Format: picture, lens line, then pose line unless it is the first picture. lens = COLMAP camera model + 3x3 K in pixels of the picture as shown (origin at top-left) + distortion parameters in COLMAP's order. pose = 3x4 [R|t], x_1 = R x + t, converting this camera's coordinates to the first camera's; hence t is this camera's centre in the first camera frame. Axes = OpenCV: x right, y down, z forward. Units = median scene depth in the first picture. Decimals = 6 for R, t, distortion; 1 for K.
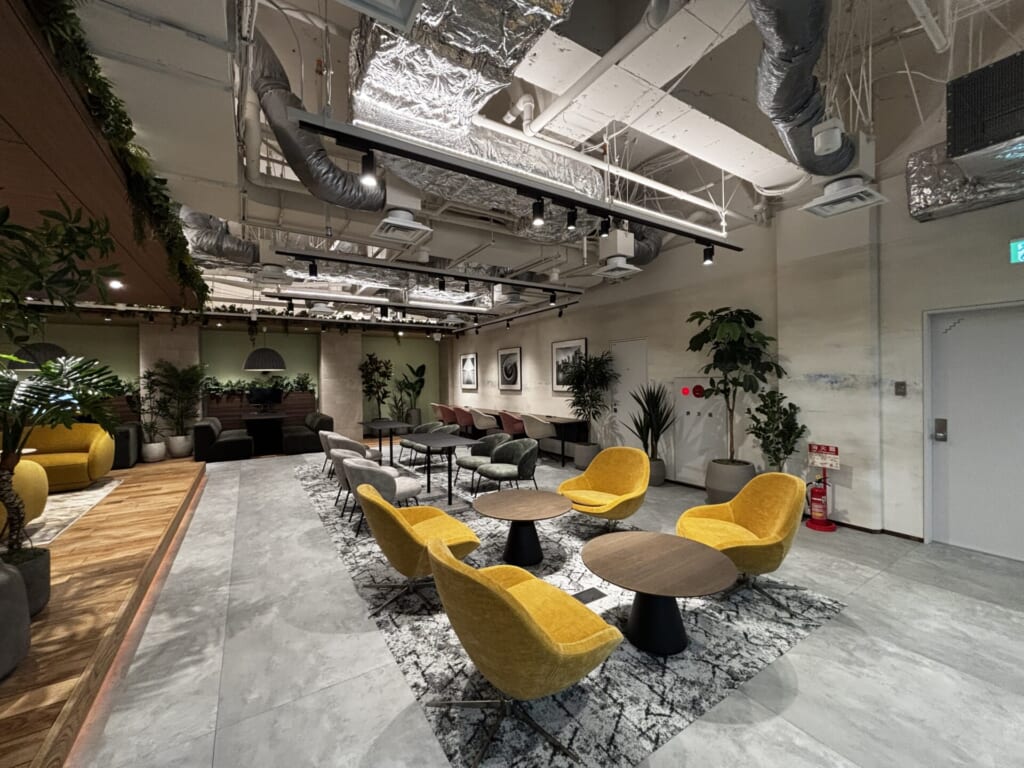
lens RADIAL K [[412.7, 0, 509.8], [0, 412.7, 380.7], [0, 0, 1]] dist [0.000914, 0.000470]
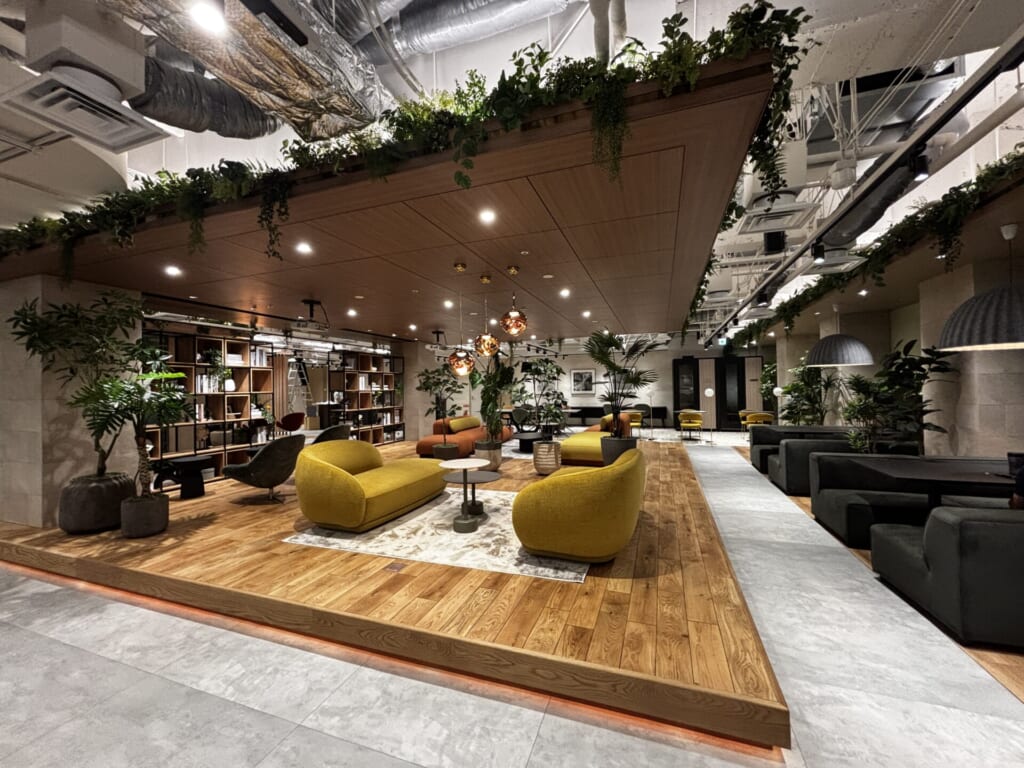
lens RADIAL K [[412.7, 0, 509.8], [0, 412.7, 380.7], [0, 0, 1]] dist [0.000914, 0.000470]
pose [[-0.790885, 0.011664, -0.611853, -1.120394], [0.021290, 0.999738, -0.008461, -0.007781], [0.611594, -0.019718, -0.790926, 2.678378]]
